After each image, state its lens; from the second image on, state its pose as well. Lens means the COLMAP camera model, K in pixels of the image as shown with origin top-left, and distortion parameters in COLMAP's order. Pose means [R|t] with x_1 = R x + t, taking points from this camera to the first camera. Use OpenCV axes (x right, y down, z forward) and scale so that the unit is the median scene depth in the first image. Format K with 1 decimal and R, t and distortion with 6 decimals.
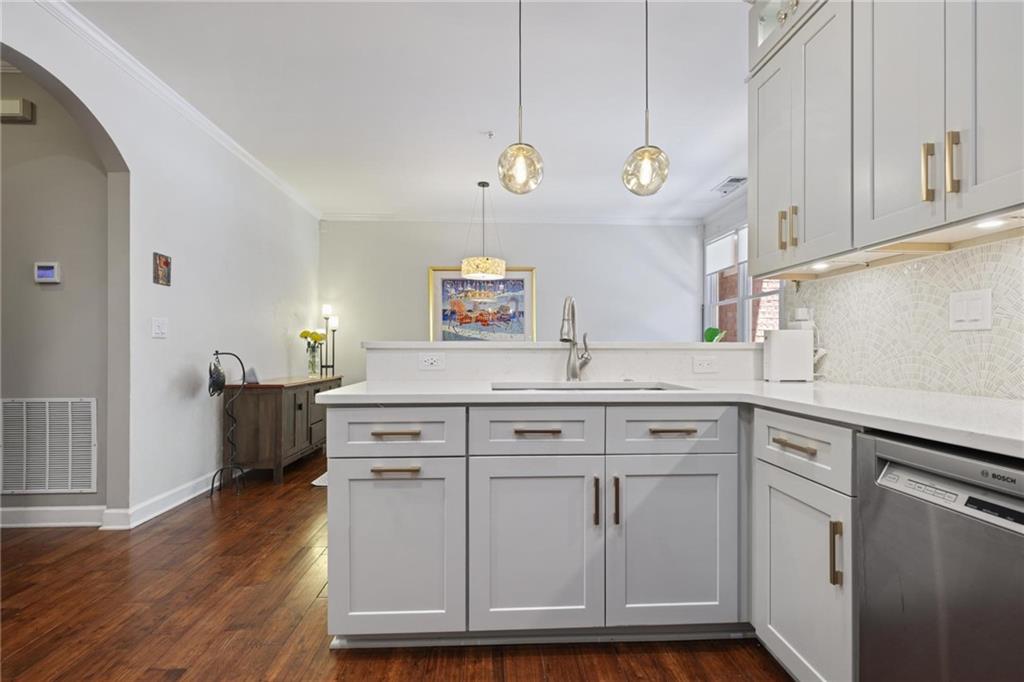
lens RADIAL K [[460.9, 0, 511.8], [0, 460.9, 349.5], [0, 0, 1]] dist [0.000680, 0.000111]
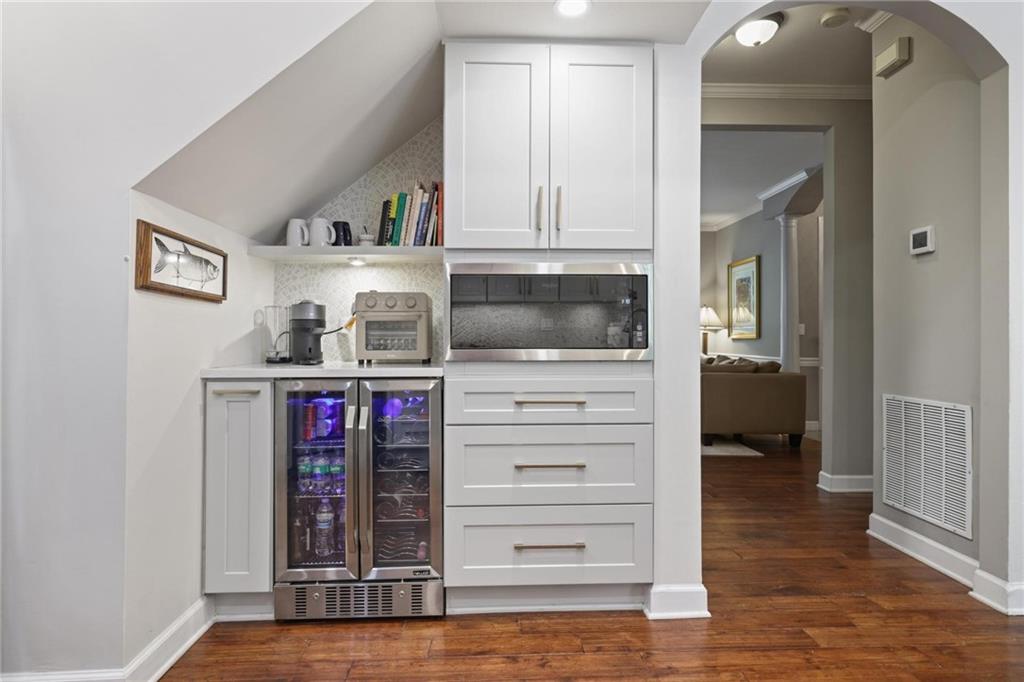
lens RADIAL K [[575.9, 0, 520.3], [0, 575.9, 334.4], [0, 0, 1]] dist [-0.001033, 0.003236]
pose [[-0.010289, -0.003861, -0.999940, -0.007512], [-0.000572, 0.999992, -0.003855, -0.001133], [0.999947, 0.000532, -0.010291, 0.322472]]
